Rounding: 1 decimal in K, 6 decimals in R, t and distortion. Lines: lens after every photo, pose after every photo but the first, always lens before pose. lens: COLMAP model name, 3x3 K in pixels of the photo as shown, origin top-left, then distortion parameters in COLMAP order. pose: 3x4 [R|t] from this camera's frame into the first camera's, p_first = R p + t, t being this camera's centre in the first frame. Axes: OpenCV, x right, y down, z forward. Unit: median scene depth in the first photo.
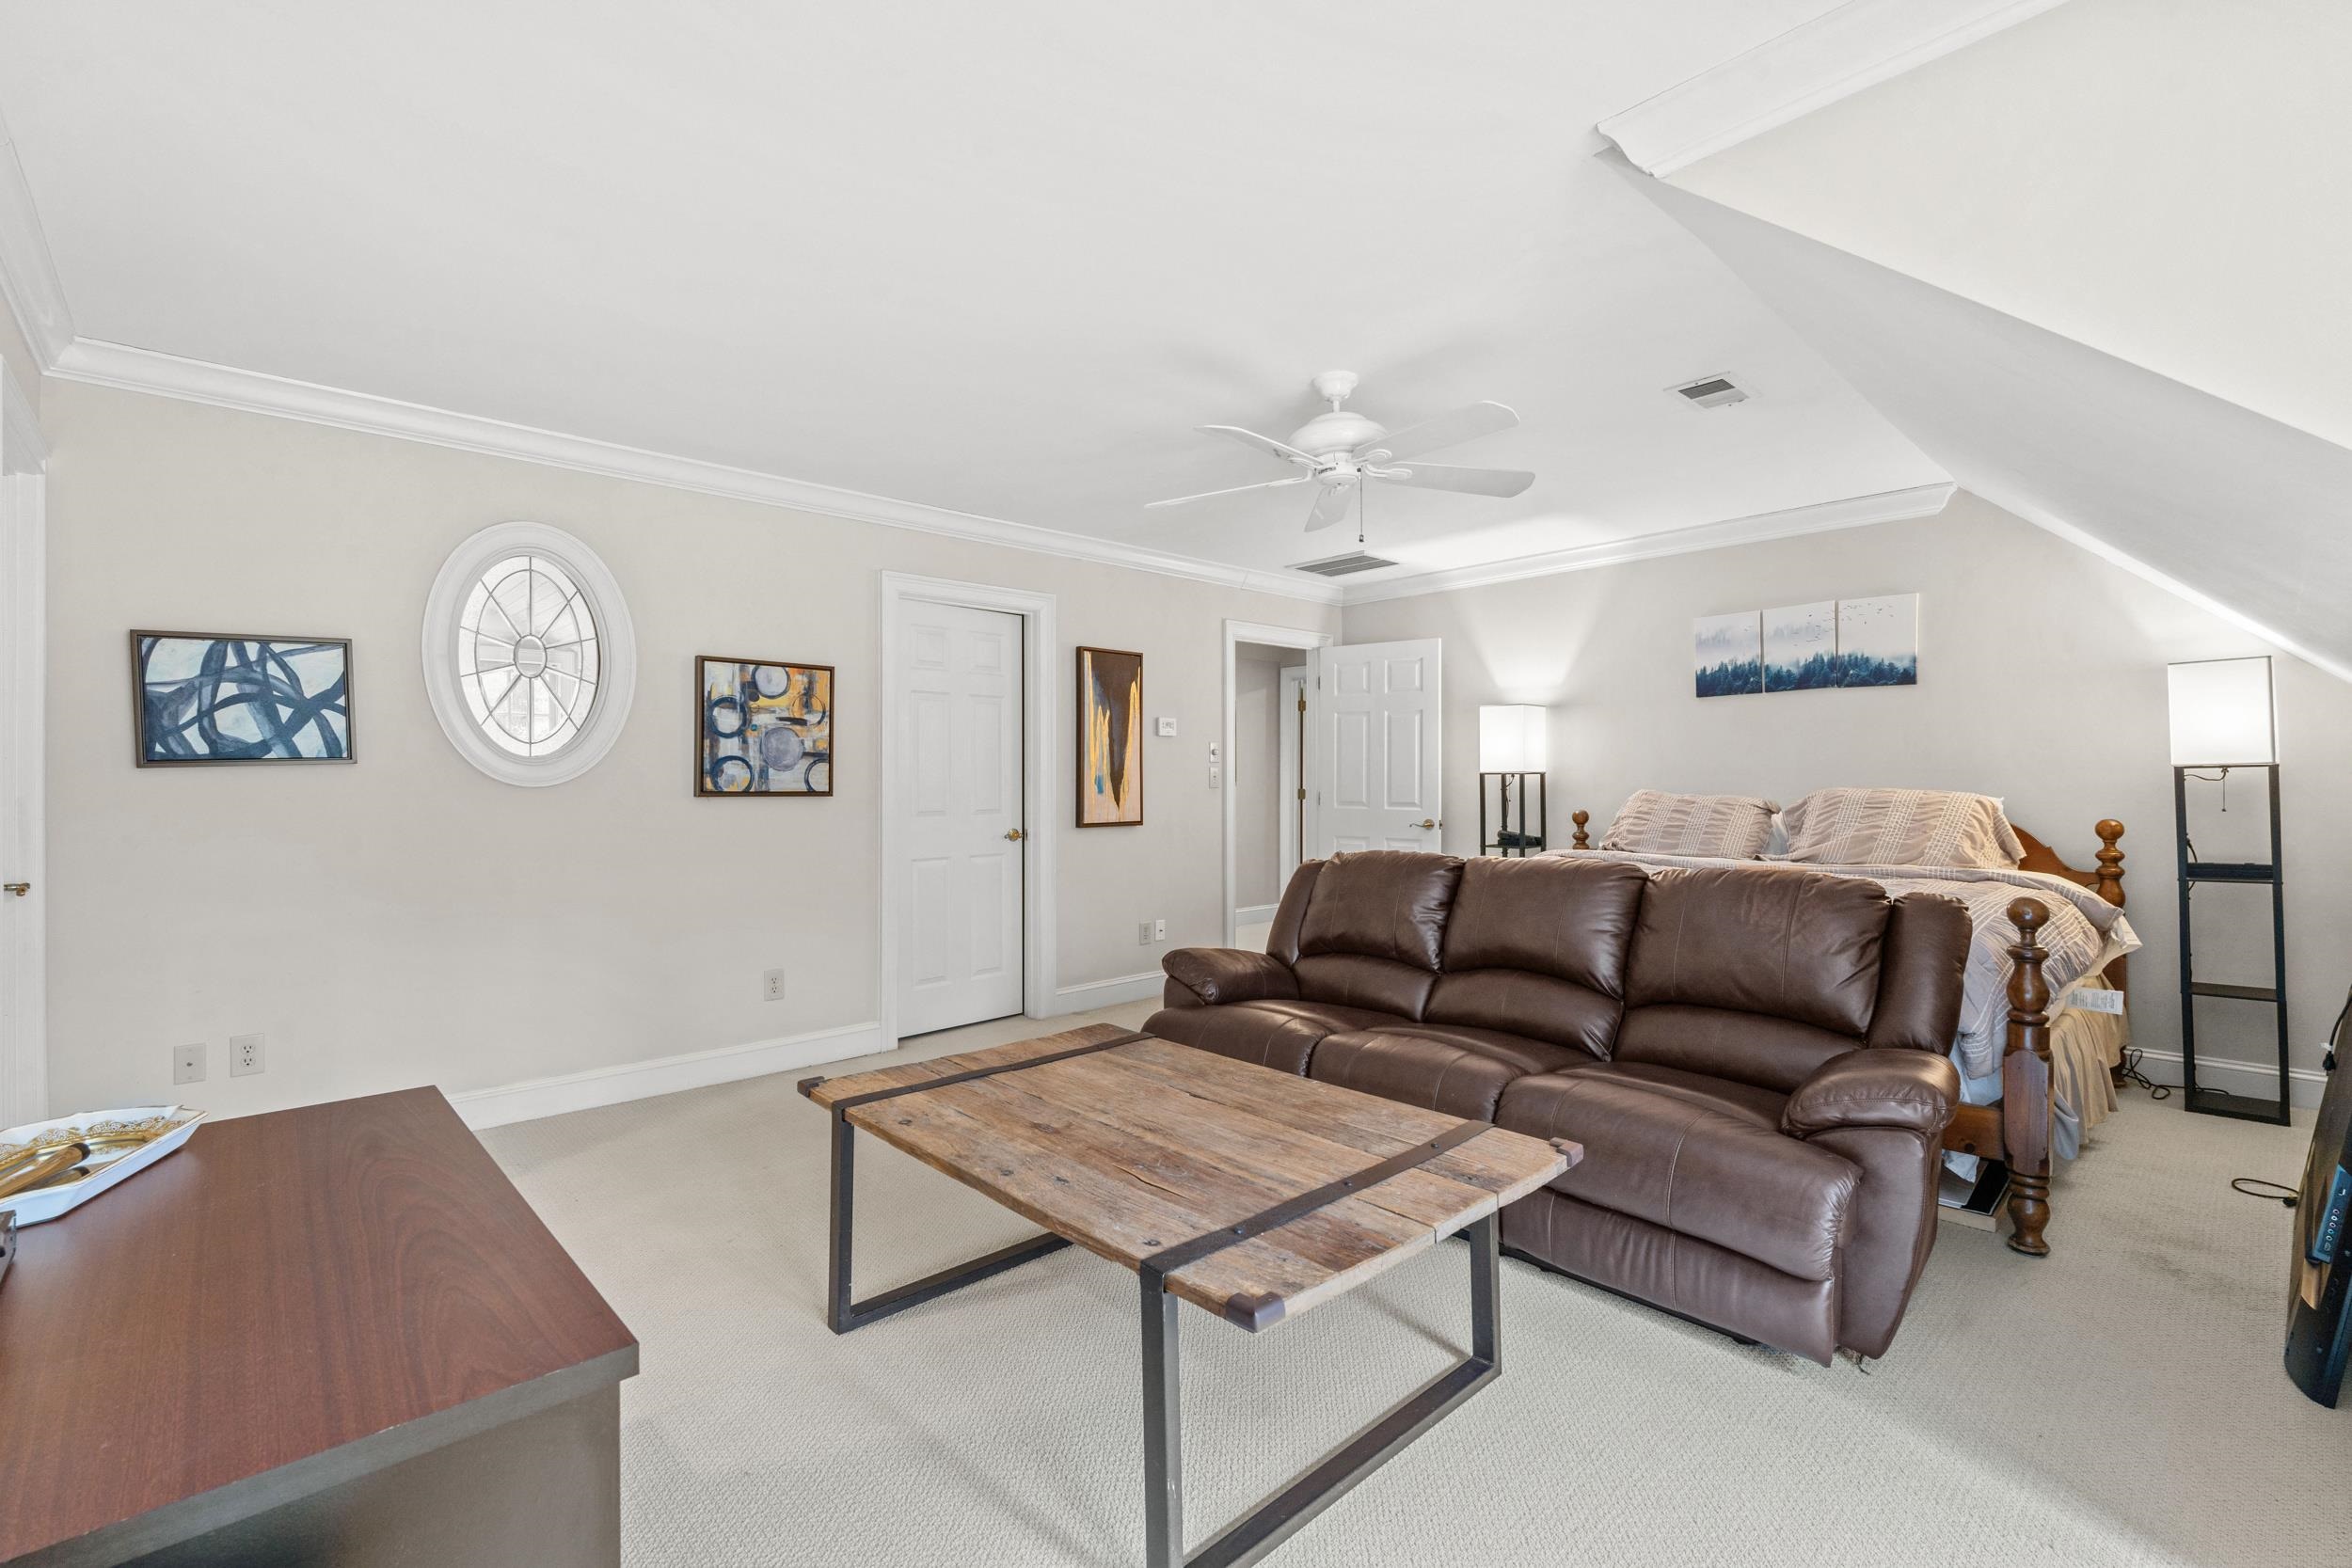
lens RADIAL K [[1037.3, 0, 1172.4], [0, 1037.3, 774.4], [0, 0, 1]] dist [-0.002153, -0.000257]
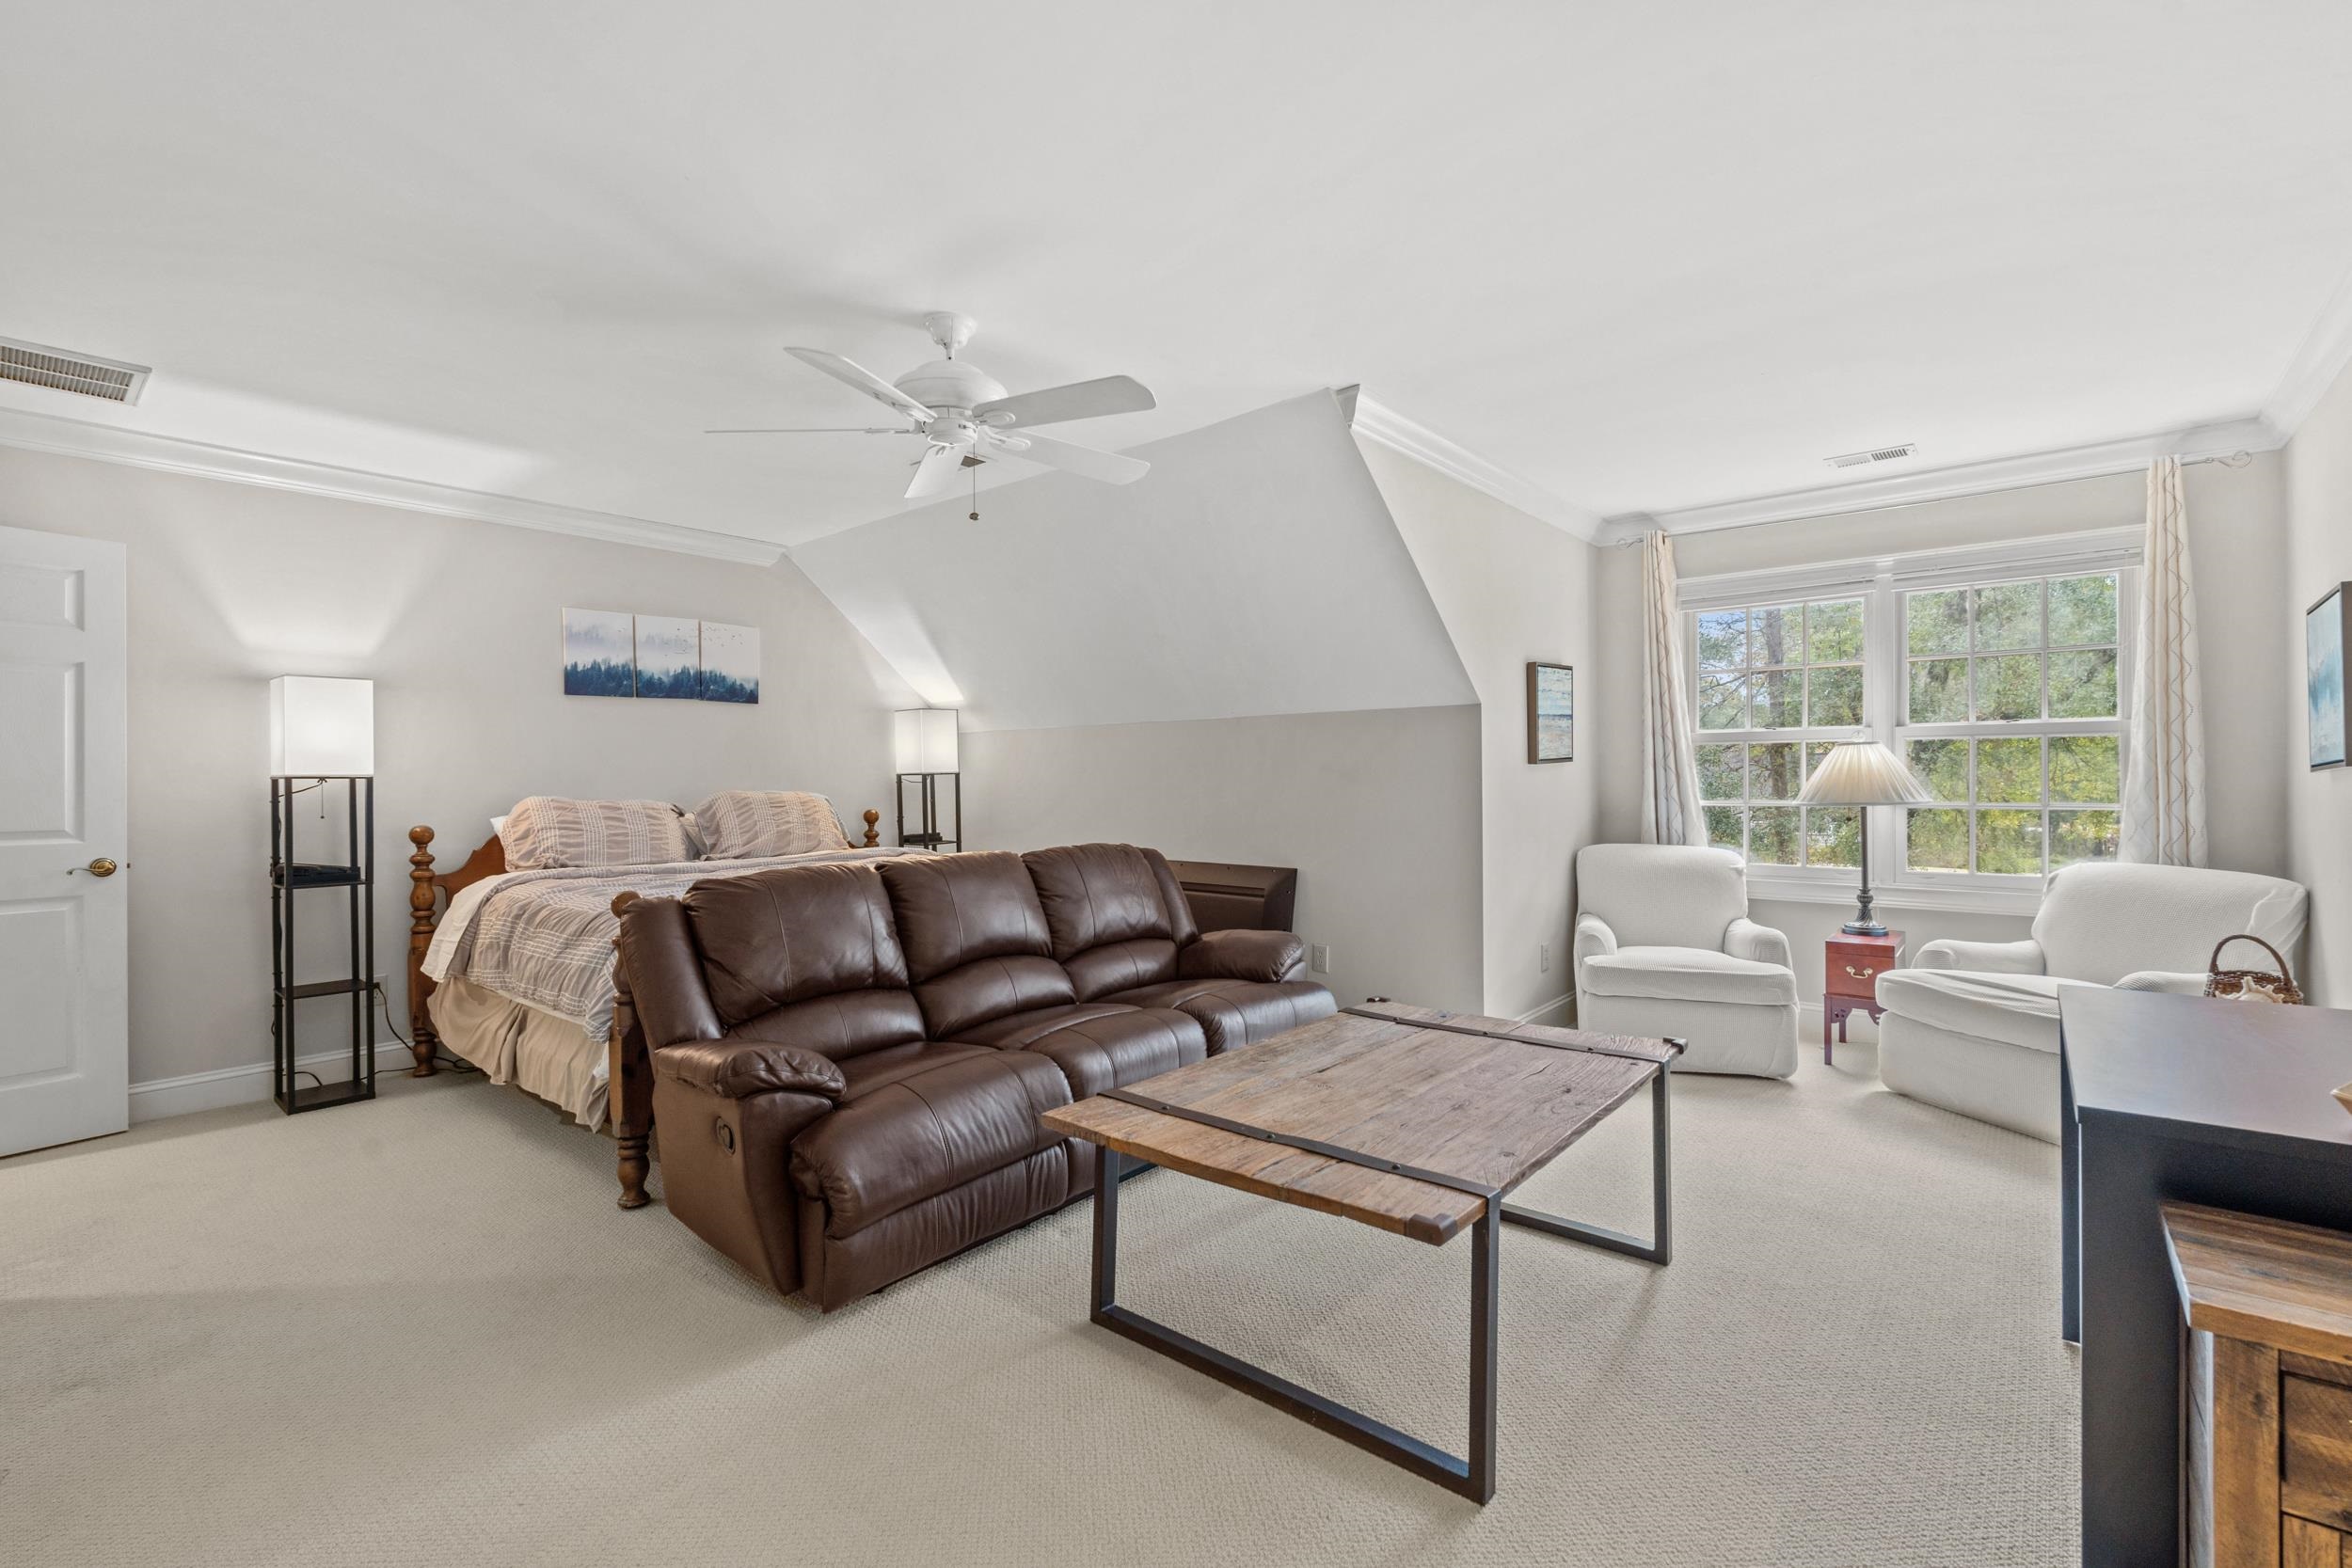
lens RADIAL K [[1037.3, 0, 1177.0], [0, 1037.3, 781.5], [0, 0, 1]] dist [-0.002153, -0.000257]
pose [[-0.128651, 0.001461, 0.991689, -0.900177], [0.004222, 0.999991, -0.000926, 0.010084], [-0.991681, 0.004068, -0.128656, 1.132370]]
